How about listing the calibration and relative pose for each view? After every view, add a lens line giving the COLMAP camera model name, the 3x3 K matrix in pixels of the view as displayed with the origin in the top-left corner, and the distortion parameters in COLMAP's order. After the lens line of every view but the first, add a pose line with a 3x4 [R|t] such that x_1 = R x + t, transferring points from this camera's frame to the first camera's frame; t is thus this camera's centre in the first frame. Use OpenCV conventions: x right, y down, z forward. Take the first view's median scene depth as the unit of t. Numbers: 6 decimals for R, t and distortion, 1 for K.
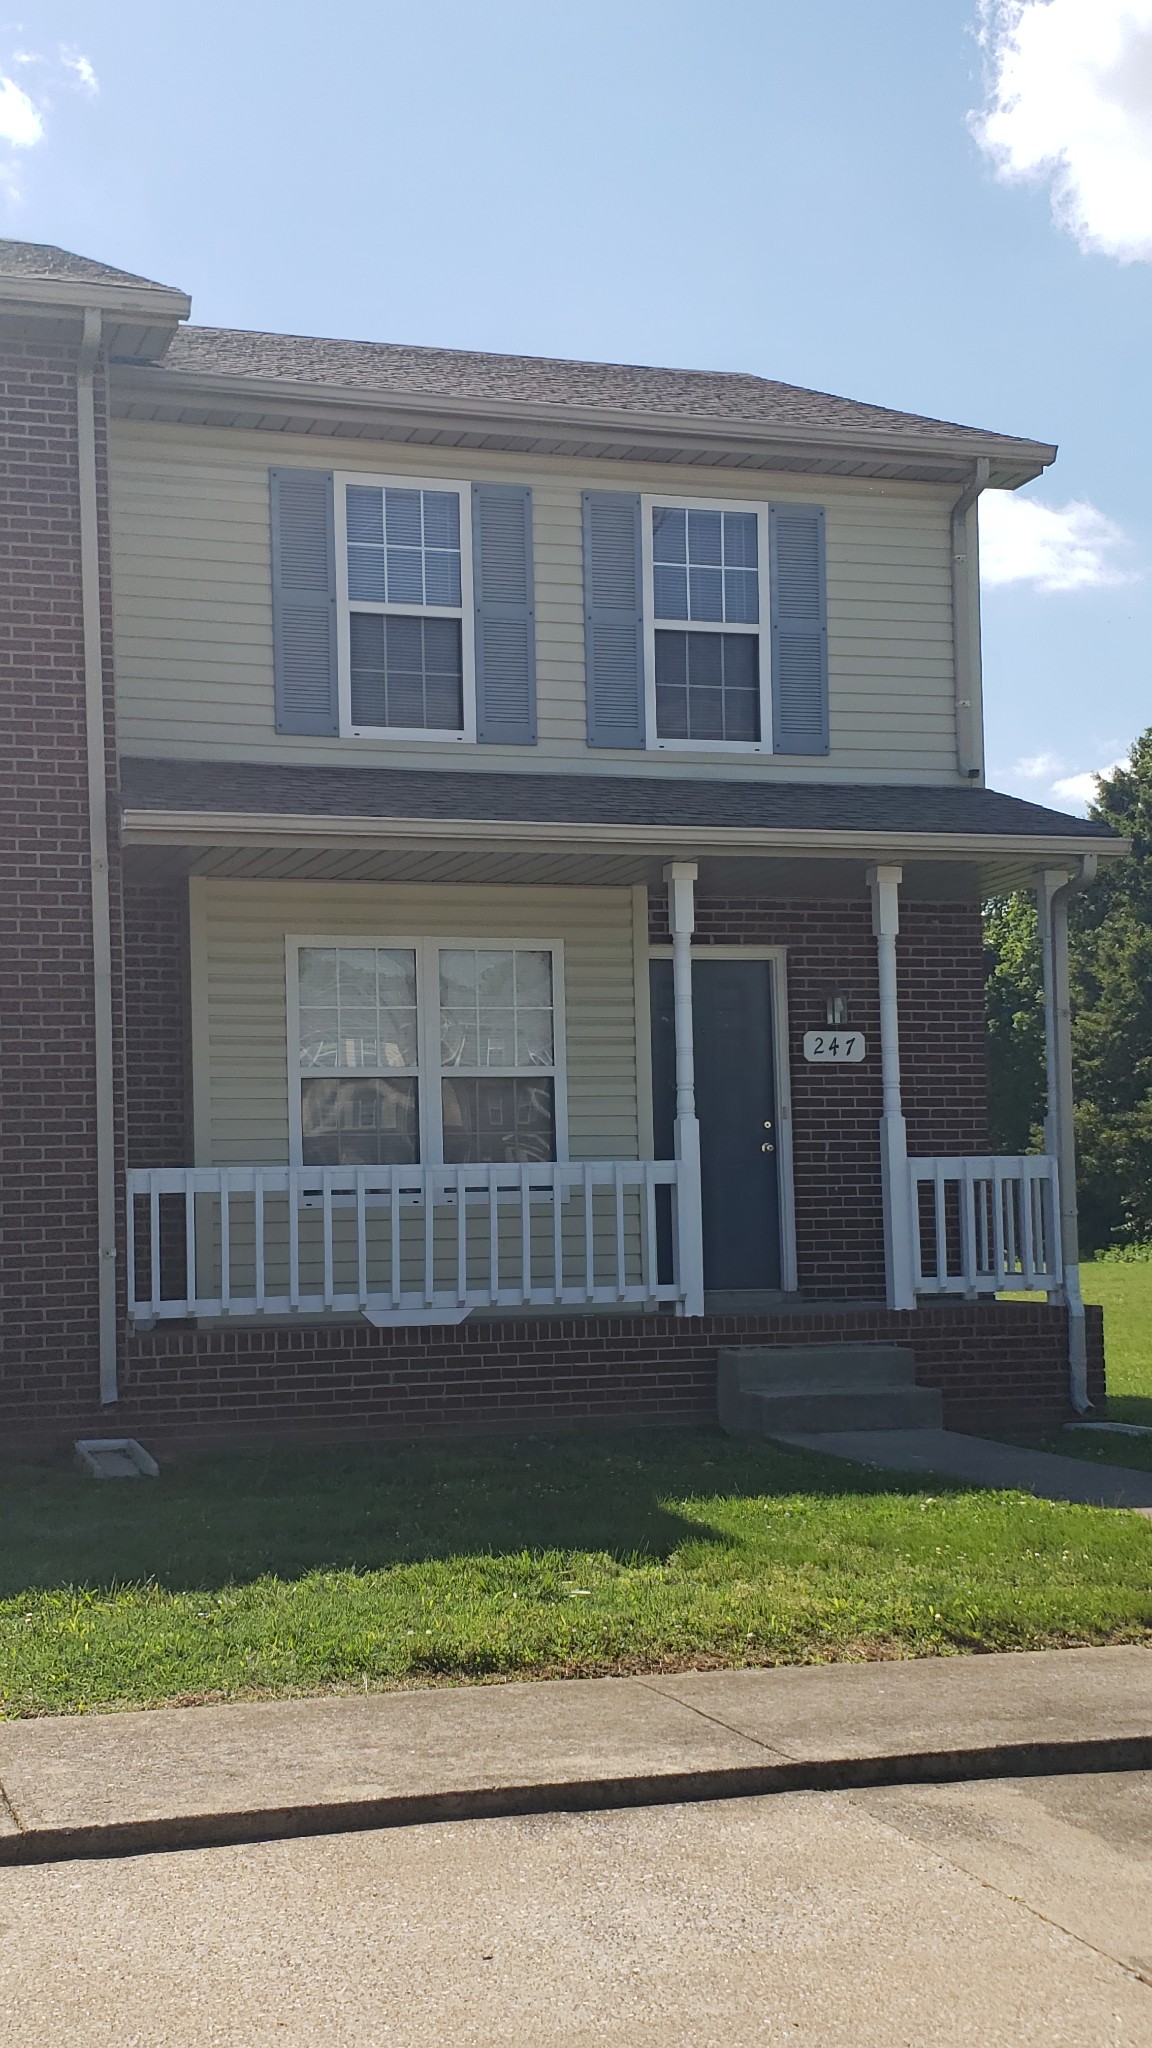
lens RADIAL K [[2476.4, 0, 576.0], [0, 2476.4, 1024.0], [0, 0, 1]] dist [0.277200, -1.090525]
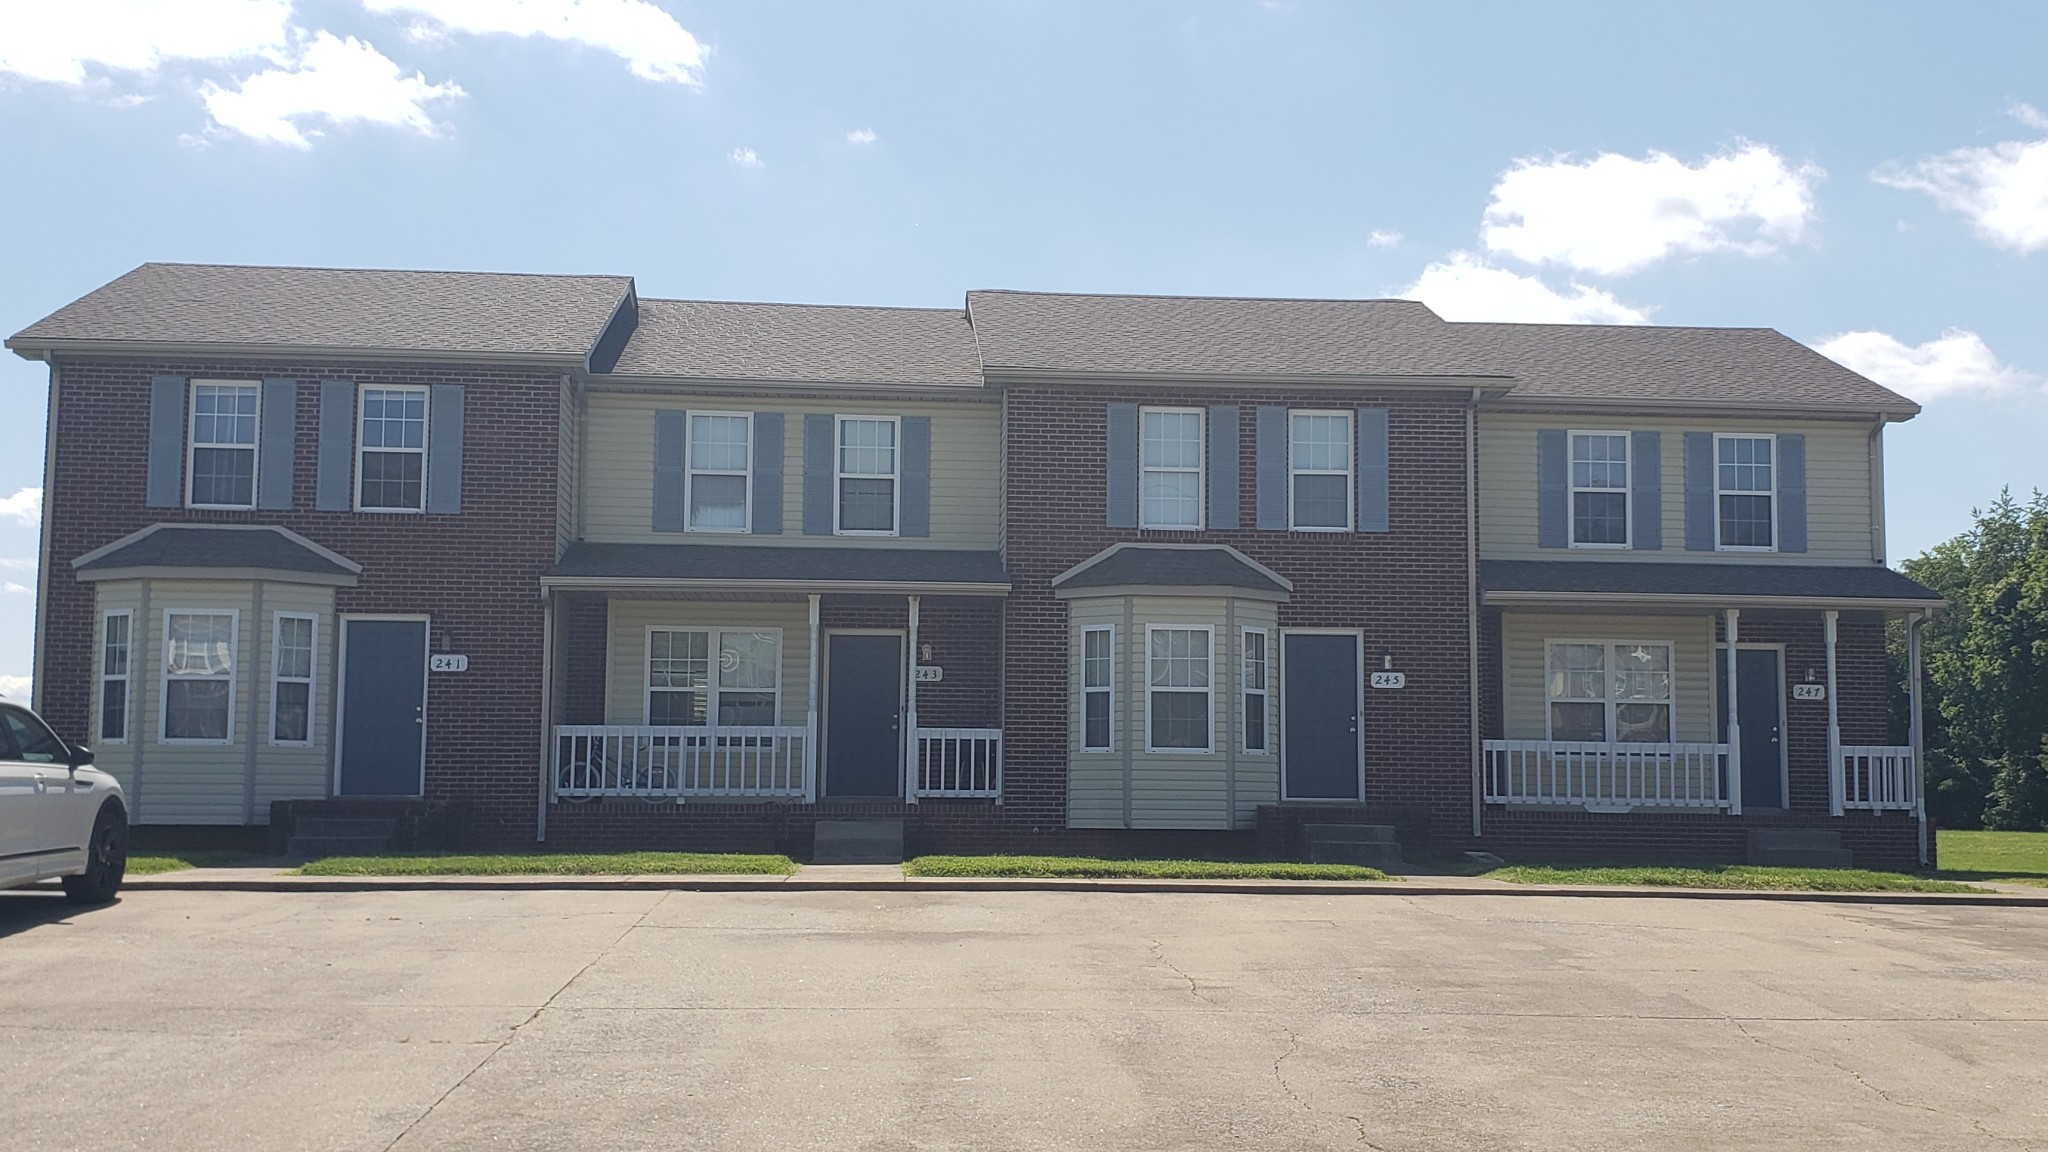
lens RADIAL K [[2476.4, 0, 1022.8], [0, 2476.4, 555.3], [0, 0, 1]] dist [0.277200, -1.090525]
pose [[0.971555, 0.007213, -0.236706, -0.039416], [-0.013089, 0.999644, -0.023261, -0.050514], [0.236454, 0.025697, 0.971303, -1.274787]]
